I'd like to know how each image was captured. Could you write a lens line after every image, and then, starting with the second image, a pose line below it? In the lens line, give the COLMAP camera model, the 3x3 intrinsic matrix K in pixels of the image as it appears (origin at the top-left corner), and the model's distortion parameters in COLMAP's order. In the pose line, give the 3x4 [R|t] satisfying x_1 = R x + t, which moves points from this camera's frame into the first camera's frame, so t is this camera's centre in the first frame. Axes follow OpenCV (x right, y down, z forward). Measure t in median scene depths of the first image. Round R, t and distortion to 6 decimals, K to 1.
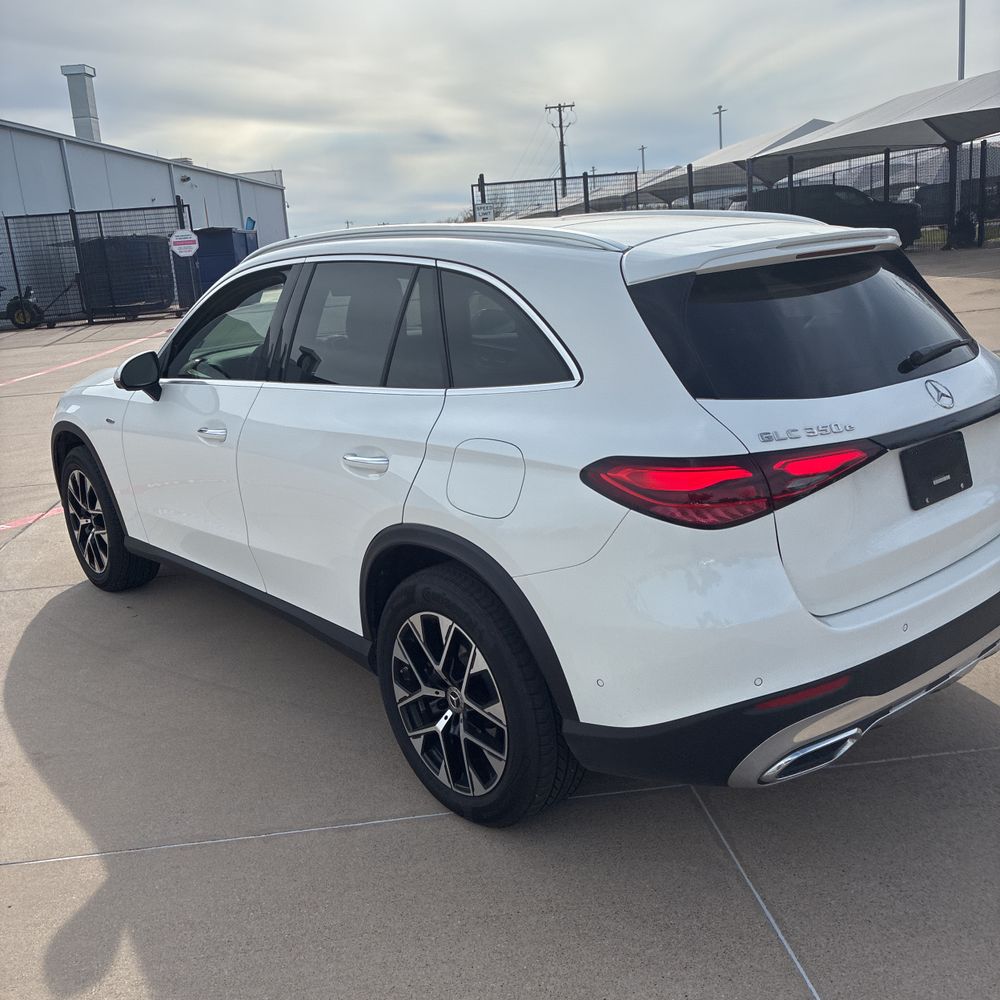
lens RADIAL K [[990.7, 0, 483.6], [0, 990.7, 485.9], [0, 0, 1]] dist [0.041310, -0.022187]
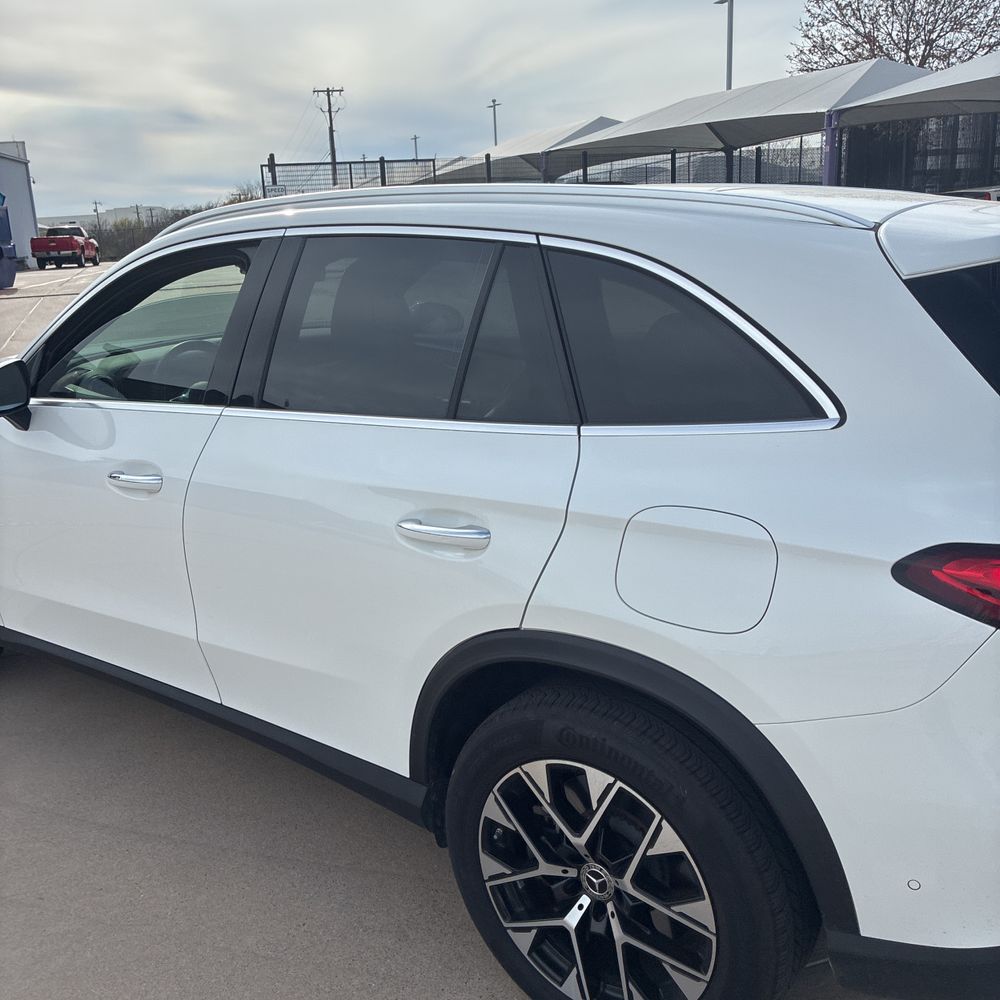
lens RADIAL K [[1010.4, 0, 473.9], [0, 1010.4, 493.5], [0, 0, 1]] dist [-0.006898, 0.024227]
pose [[0.976553, -0.025359, 0.213778, -0.242840], [0.022613, 0.999627, 0.015284, -0.061567], [-0.214086, -0.010091, 0.976763, 0.329127]]
